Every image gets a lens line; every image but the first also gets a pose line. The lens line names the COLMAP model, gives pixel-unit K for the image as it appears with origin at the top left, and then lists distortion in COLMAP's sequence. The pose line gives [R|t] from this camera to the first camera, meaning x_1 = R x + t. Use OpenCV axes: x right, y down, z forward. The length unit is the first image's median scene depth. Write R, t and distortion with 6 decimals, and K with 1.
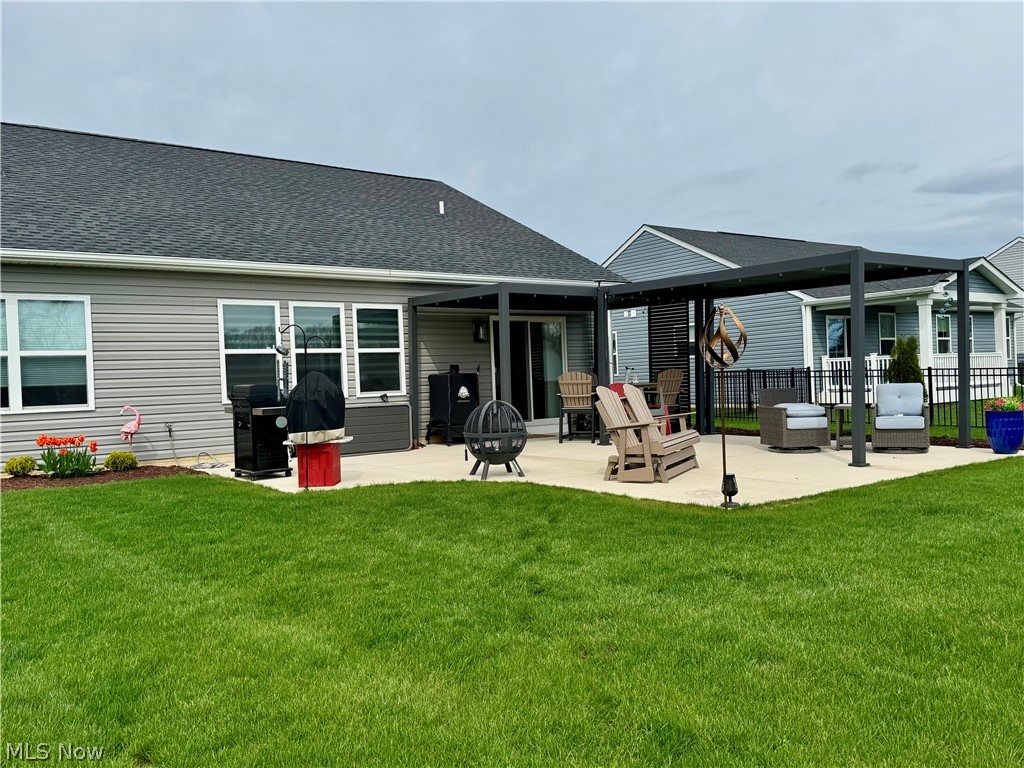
lens RADIAL K [[854.3, 0, 515.0], [0, 854.3, 380.0], [0, 0, 1]] dist [0.088470, -0.098703]
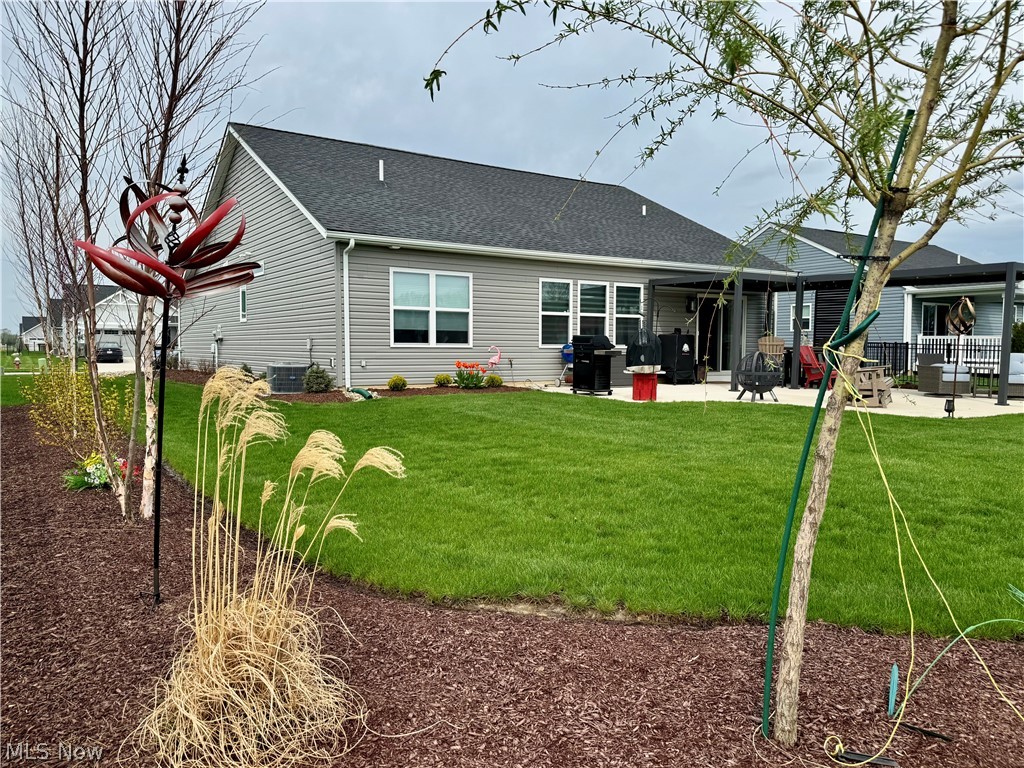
lens RADIAL K [[756.1, 0, 508.1], [0, 756.1, 389.1], [0, 0, 1]] dist [0.024138, -0.007299]
pose [[0.996080, 0.048650, -0.073875, -0.280525], [-0.044183, 0.997163, 0.060944, 0.020694], [0.076631, -0.057441, 0.995404, -0.302156]]
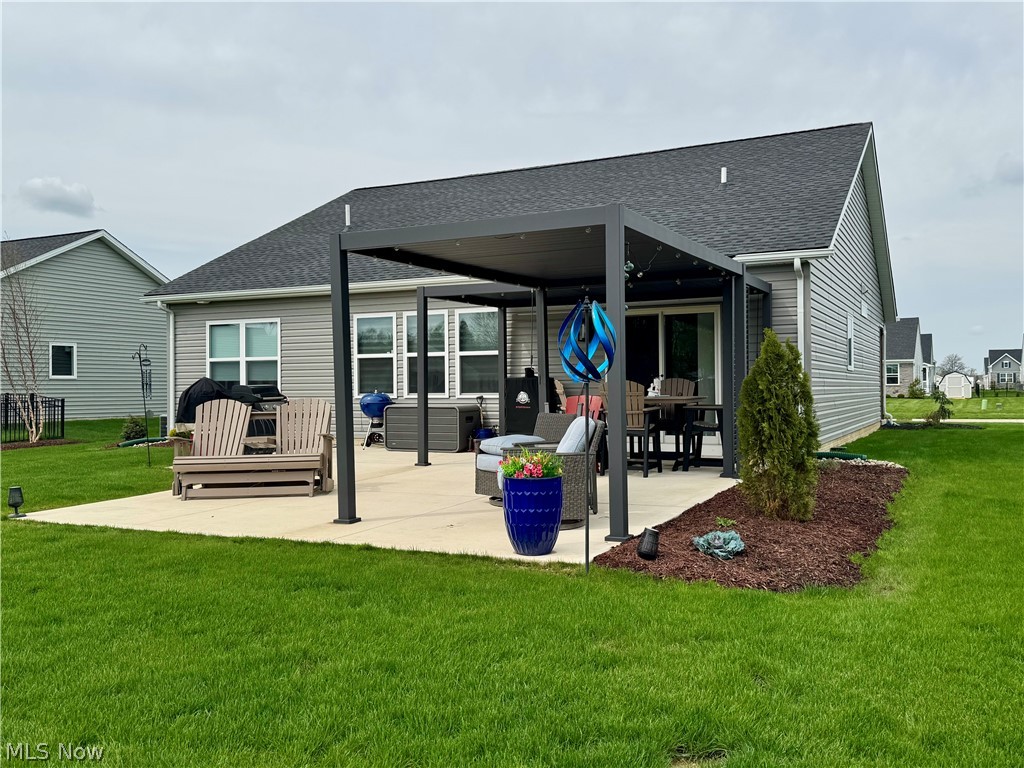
lens RADIAL K [[891.6, 0, 509.8], [0, 891.6, 382.6], [0, 0, 1]] dist [0.136103, 0.004206]
pose [[0.435122, 0.028362, -0.899925, 0.885765], [-0.011329, 0.999597, 0.026025, -0.029888], [0.900300, -0.001129, 0.435268, 0.615057]]
